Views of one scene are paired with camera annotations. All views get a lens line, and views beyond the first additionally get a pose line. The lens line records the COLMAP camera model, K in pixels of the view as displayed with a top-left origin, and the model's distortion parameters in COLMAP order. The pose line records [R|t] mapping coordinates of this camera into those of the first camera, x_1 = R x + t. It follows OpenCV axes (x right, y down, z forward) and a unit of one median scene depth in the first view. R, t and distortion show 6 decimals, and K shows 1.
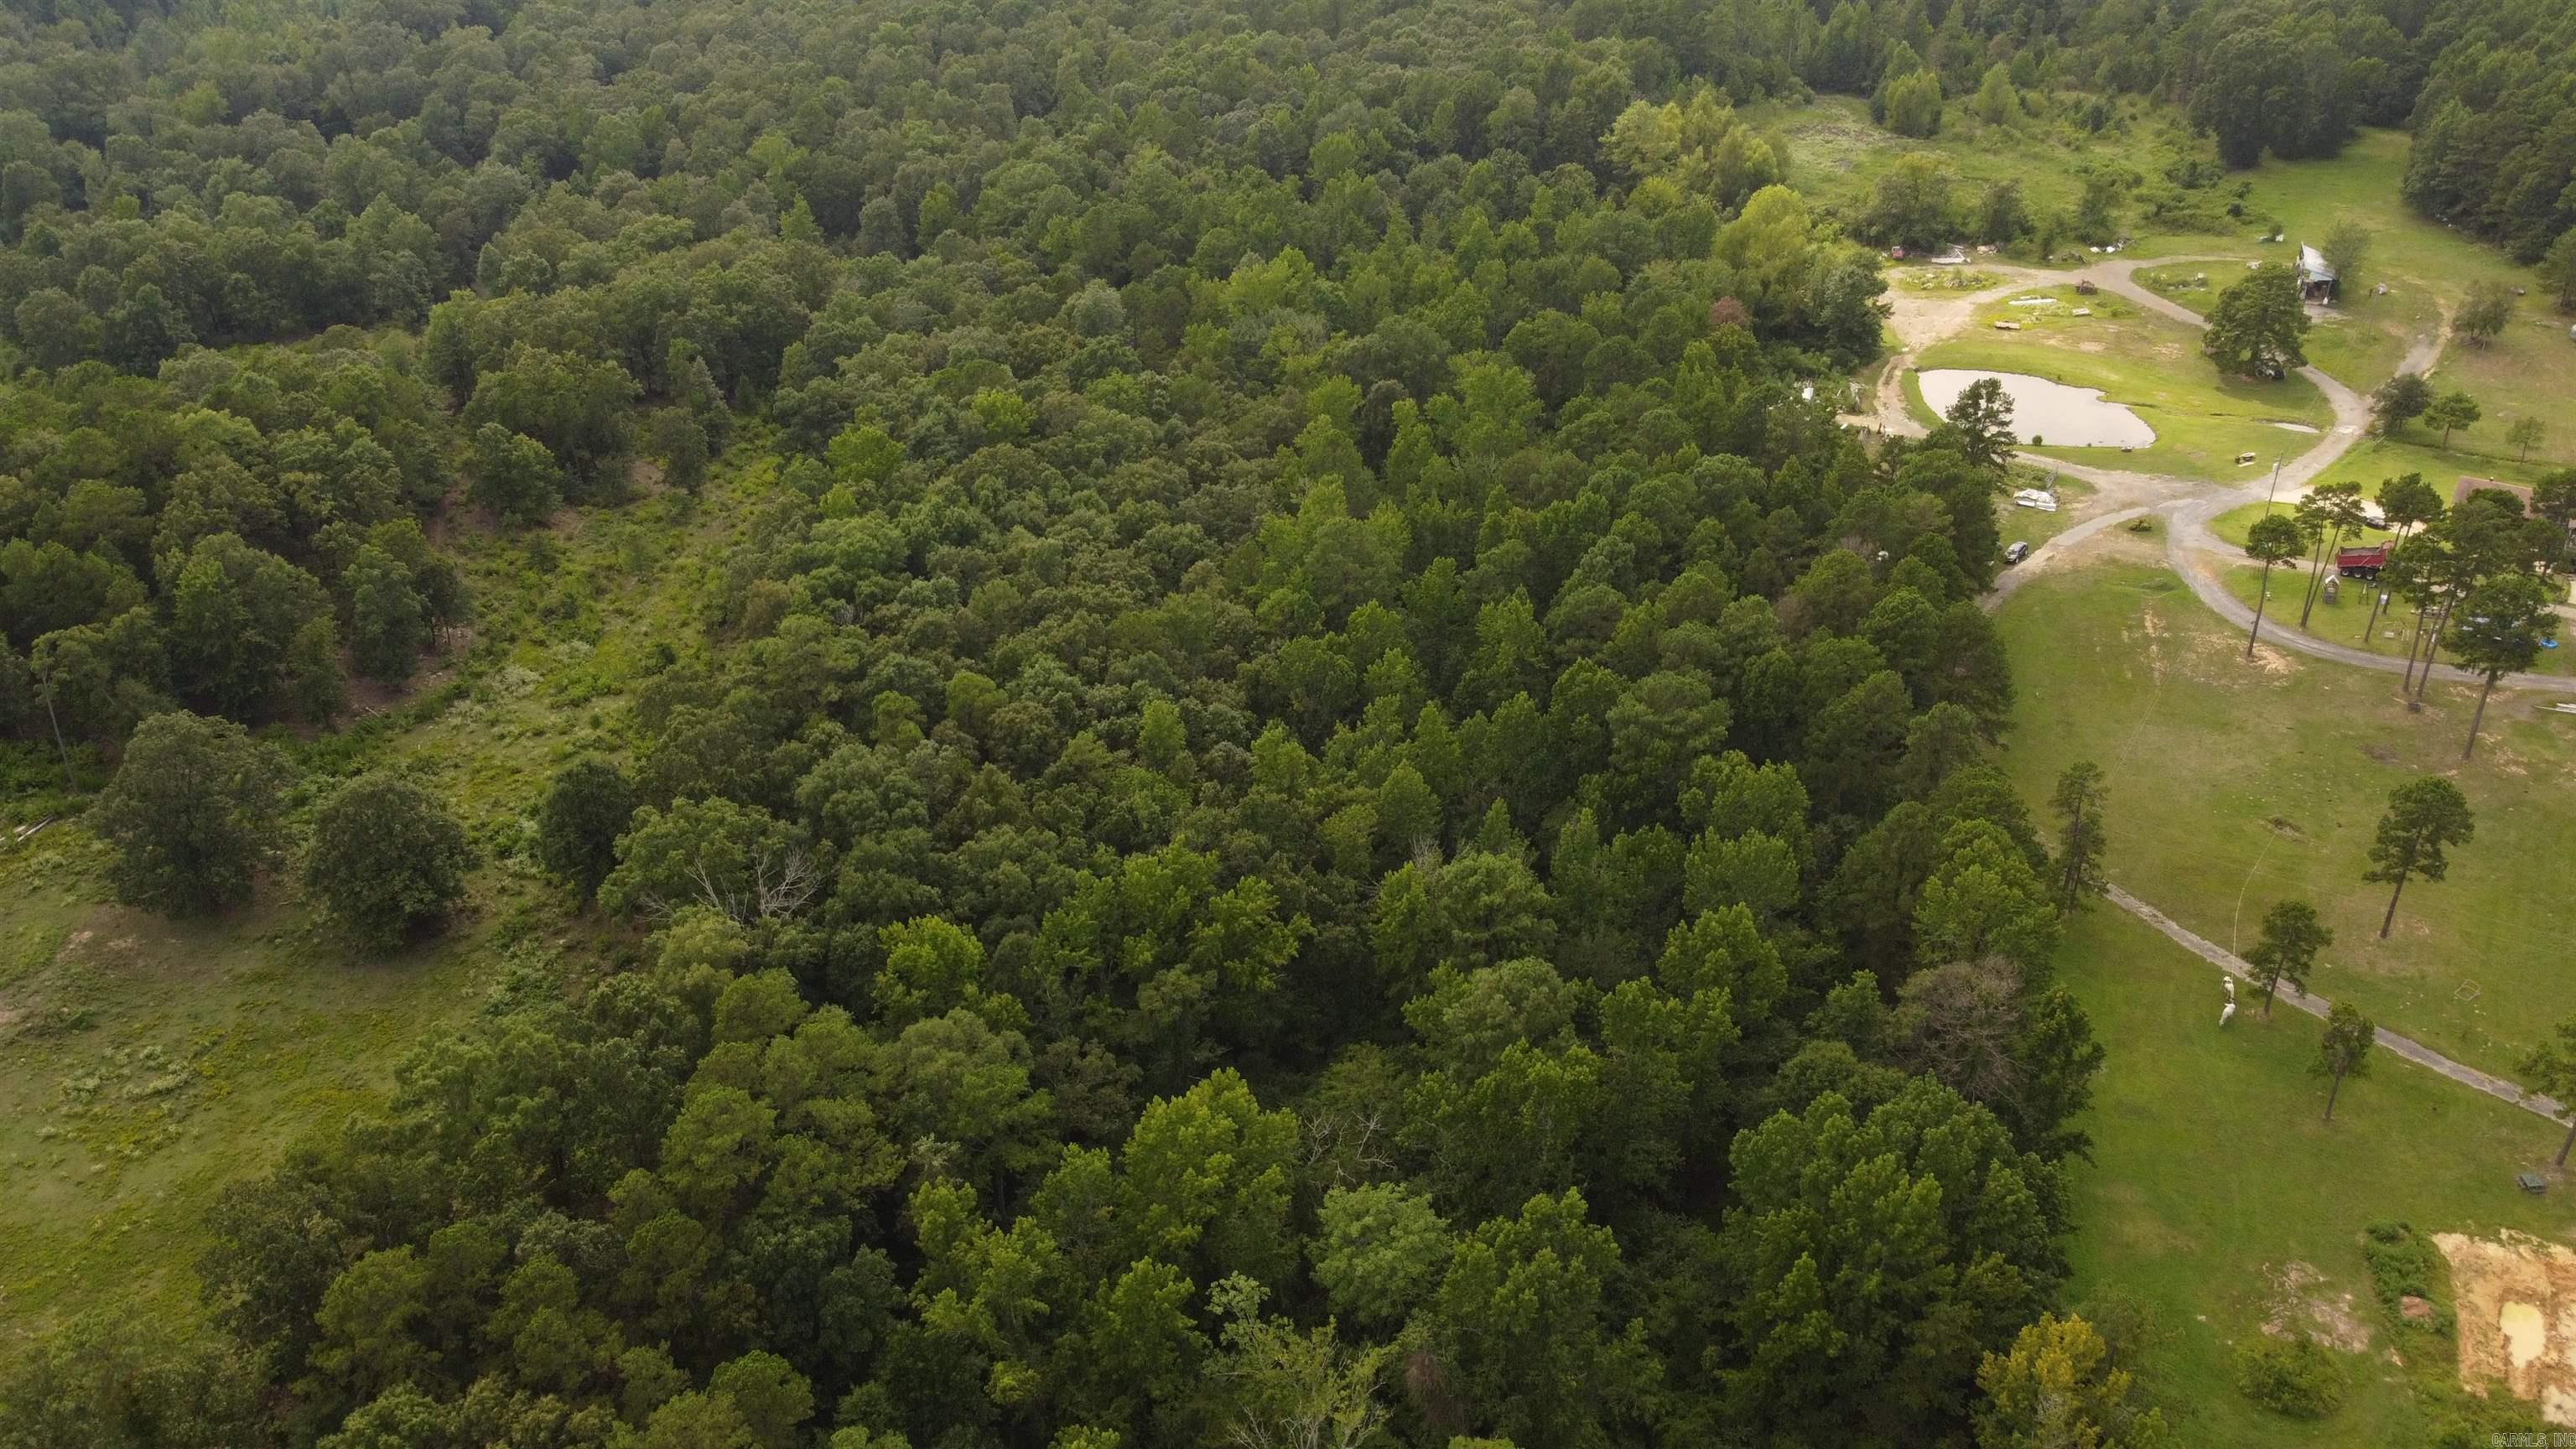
lens RADIAL K [[1962.4, 0, 1285.7], [0, 1962.4, 724.3], [0, 0, 1]] dist [-0.007507, 0.001151]
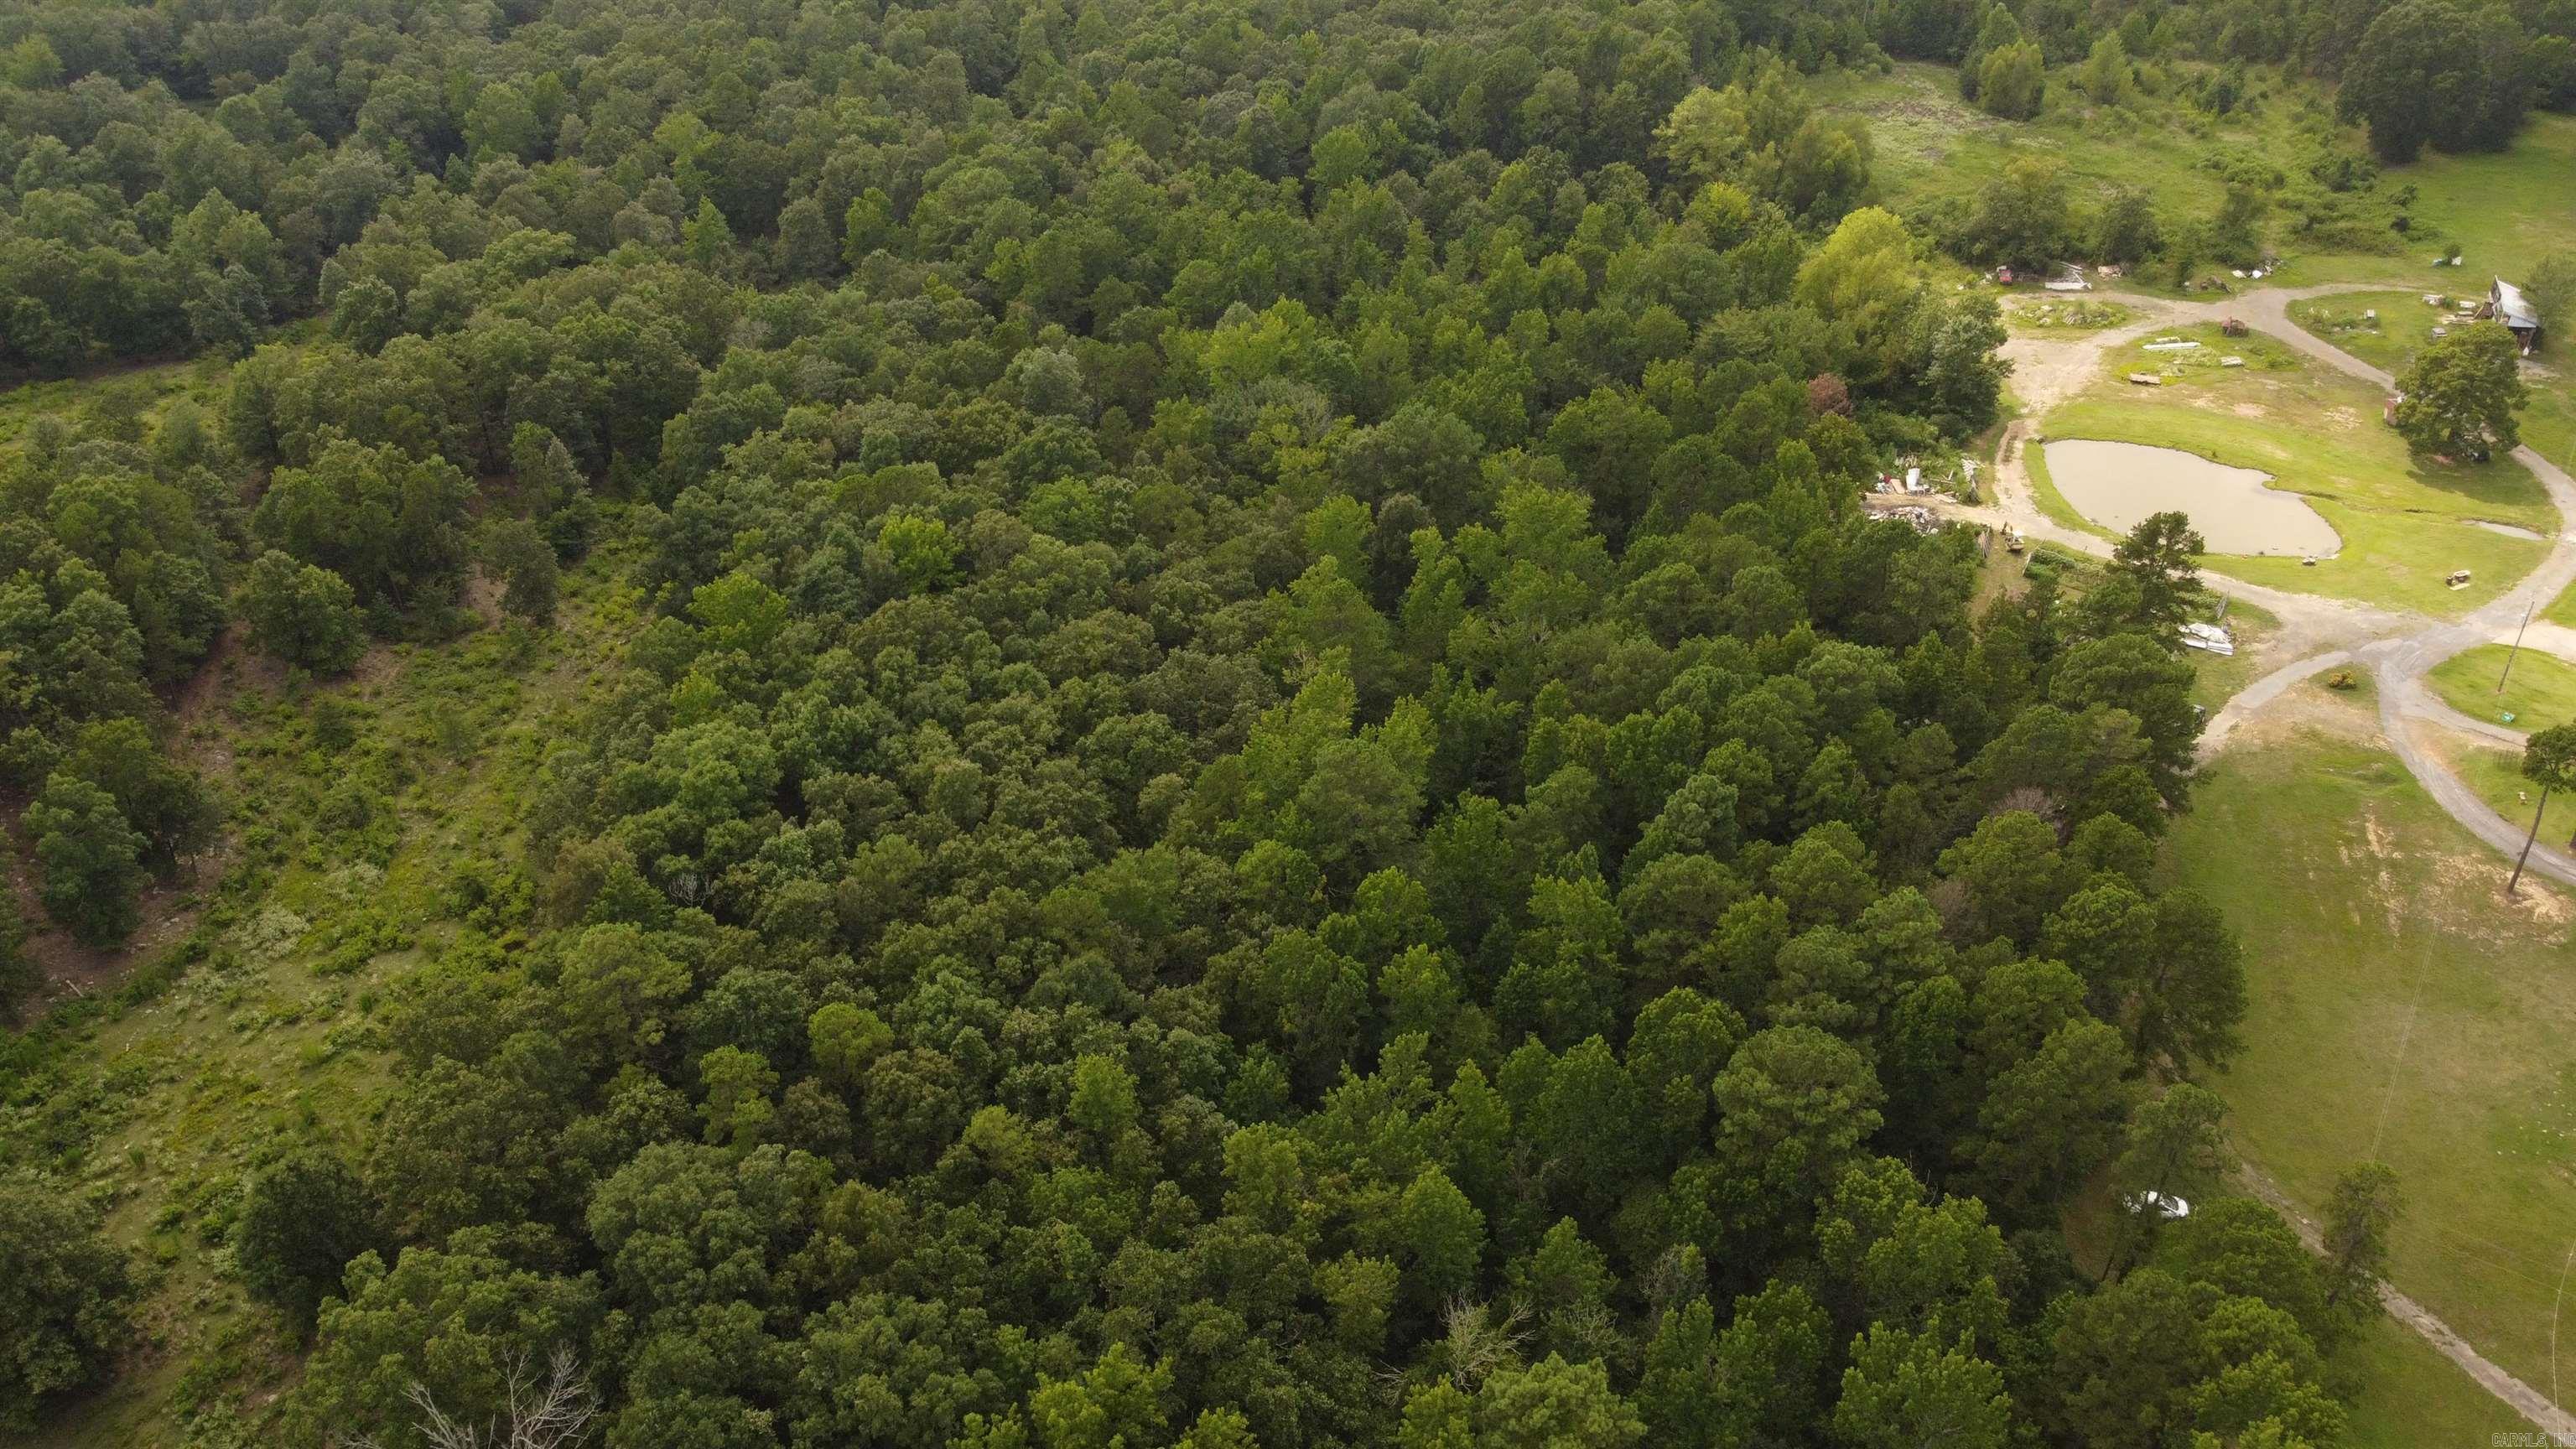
lens RADIAL K [[1962.4, 0, 1285.7], [0, 1962.4, 724.3], [0, 0, 1]] dist [-0.007507, 0.001151]
pose [[0.999976, 0.006817, 0.001525, 0.002132], [-0.006889, 0.998529, 0.053772, -0.116577], [-0.001157, -0.053781, 0.998552, 0.187226]]
